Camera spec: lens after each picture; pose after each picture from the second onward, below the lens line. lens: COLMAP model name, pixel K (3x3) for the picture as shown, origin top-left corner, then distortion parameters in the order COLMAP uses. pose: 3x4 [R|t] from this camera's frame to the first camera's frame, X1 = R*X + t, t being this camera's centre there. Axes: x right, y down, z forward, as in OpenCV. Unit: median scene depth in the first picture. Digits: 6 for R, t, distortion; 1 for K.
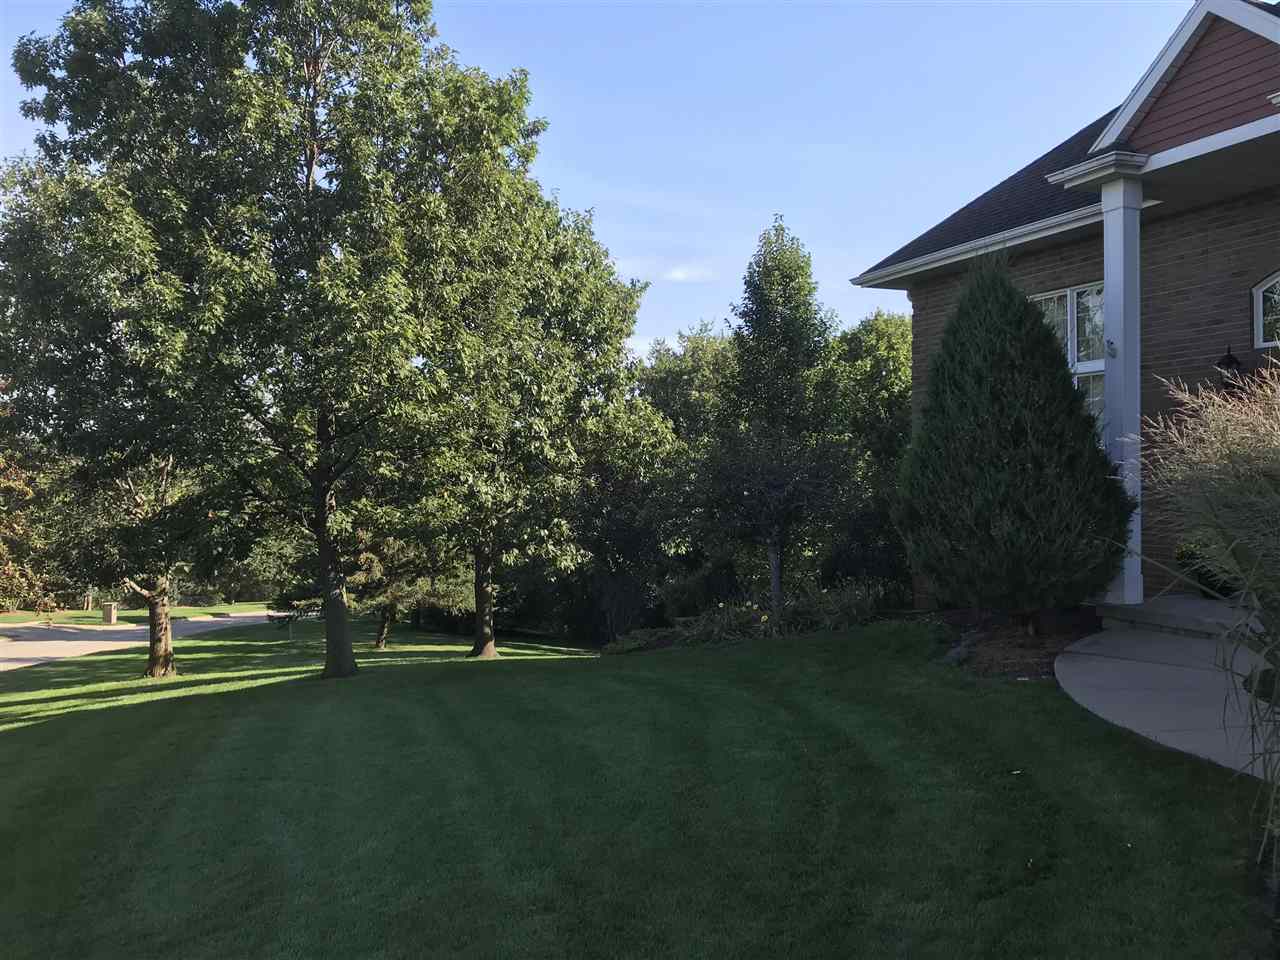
lens RADIAL K [[1034.8, 0, 641.1], [0, 1034.8, 476.0], [0, 0, 1]] dist [0.038304, -0.050552]
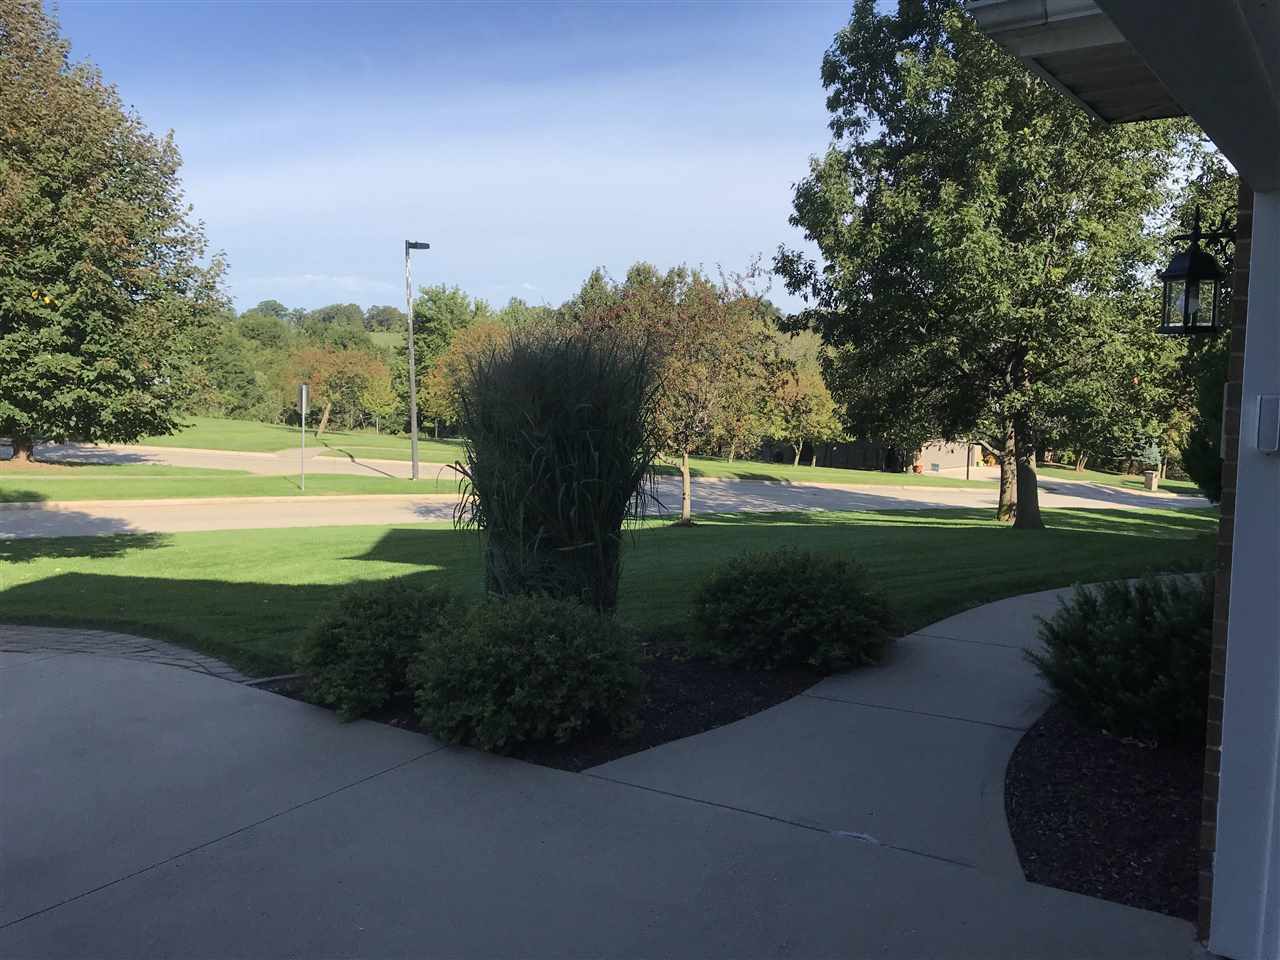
lens RADIAL K [[1034.8, 0, 638.9], [0, 1034.8, 473.4], [0, 0, 1]] dist [0.038304, -0.050552]
pose [[0.511712, 0.104911, -0.852728, 0.542581], [-0.002017, 0.992661, 0.120917, -0.016538], [0.859155, -0.060155, 0.508168, 0.013659]]
